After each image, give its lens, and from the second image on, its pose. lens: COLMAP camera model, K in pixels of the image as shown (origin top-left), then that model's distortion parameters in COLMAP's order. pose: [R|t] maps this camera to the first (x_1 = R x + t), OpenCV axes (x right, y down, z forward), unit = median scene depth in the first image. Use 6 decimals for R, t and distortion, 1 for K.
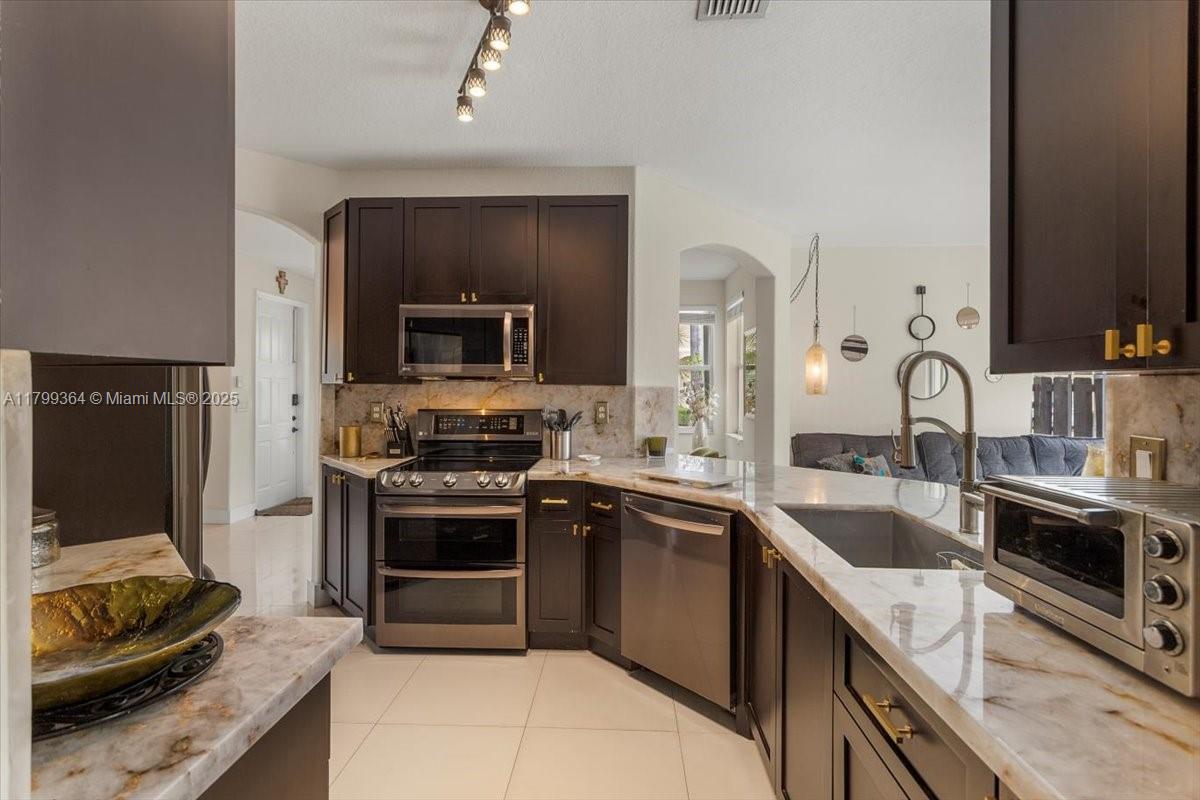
lens RADIAL K [[571.2, 0, 596.4], [0, 571.2, 388.2], [0, 0, 1]] dist [0.001165, 0.000220]
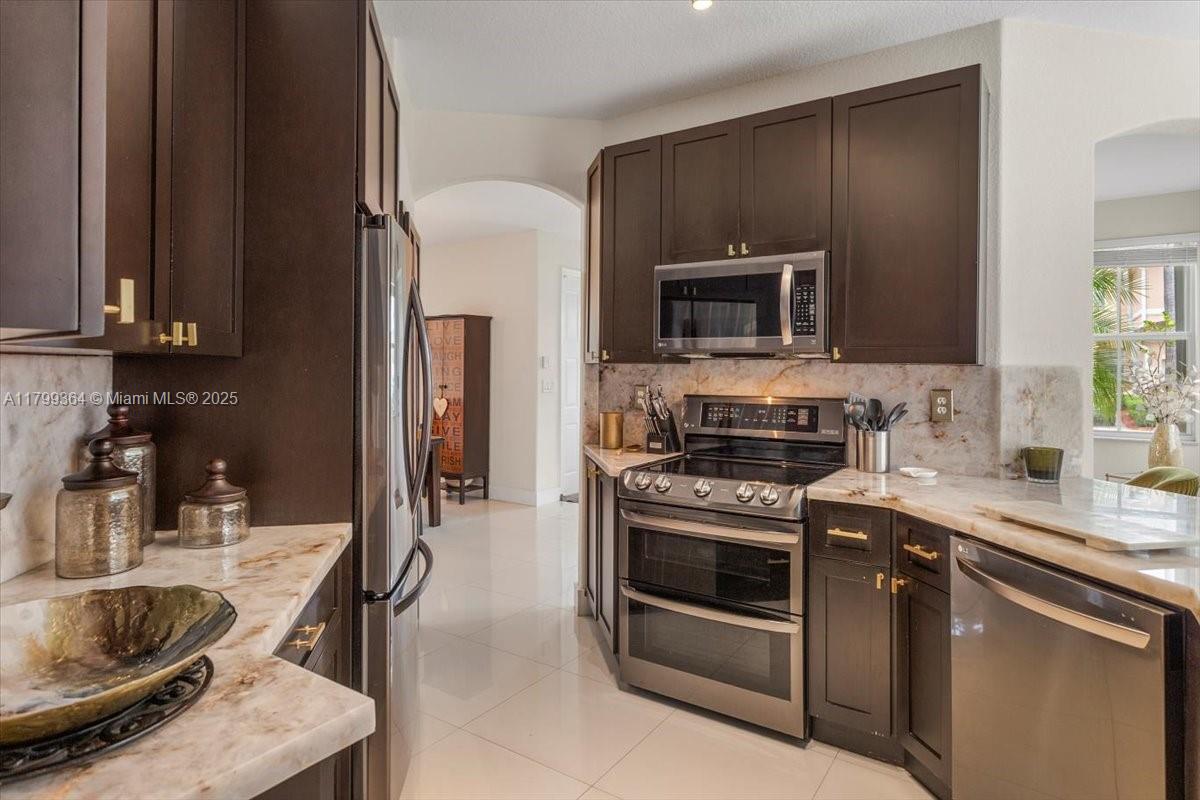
lens RADIAL K [[655.8, 0, 598.0], [0, 655.8, 364.5], [0, 0, 1]] dist [0.002236, 0.001515]
pose [[0.848510, -0.003132, -0.529170, 0.080161], [-0.000920, 0.999972, -0.007395, 0.001271], [0.529179, 0.006761, 0.848483, 0.157545]]
